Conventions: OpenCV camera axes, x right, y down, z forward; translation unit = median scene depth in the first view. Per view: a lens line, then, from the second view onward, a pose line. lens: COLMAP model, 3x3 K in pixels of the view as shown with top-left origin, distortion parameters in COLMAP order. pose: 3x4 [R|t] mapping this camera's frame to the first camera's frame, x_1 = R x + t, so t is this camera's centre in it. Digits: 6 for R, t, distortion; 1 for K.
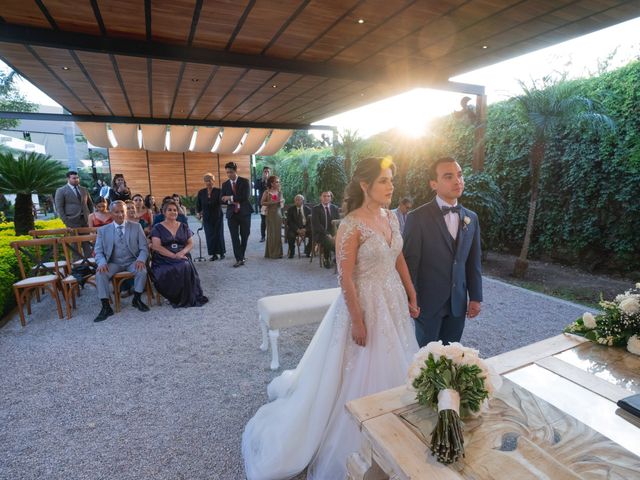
lens RADIAL K [[363.2, 0, 321.2], [0, 363.2, 255.0], [0, 0, 1]] dist [-0.048053, 0.001457]
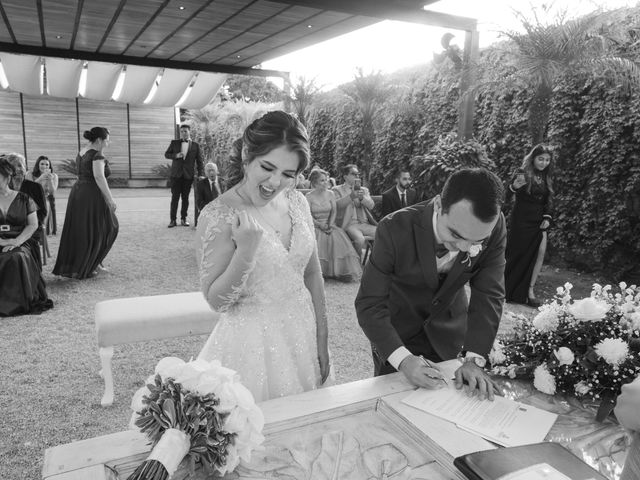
lens RADIAL K [[501.3, 0, 320.0], [0, 501.3, 240.0], [0, 0, 1]] dist [0.006085, 0.004028]
pose [[0.998946, 0.029990, 0.034751, 0.127086], [-0.028995, 0.999165, -0.028791, 0.009462], [-0.035586, 0.027753, 0.998981, 0.011799]]
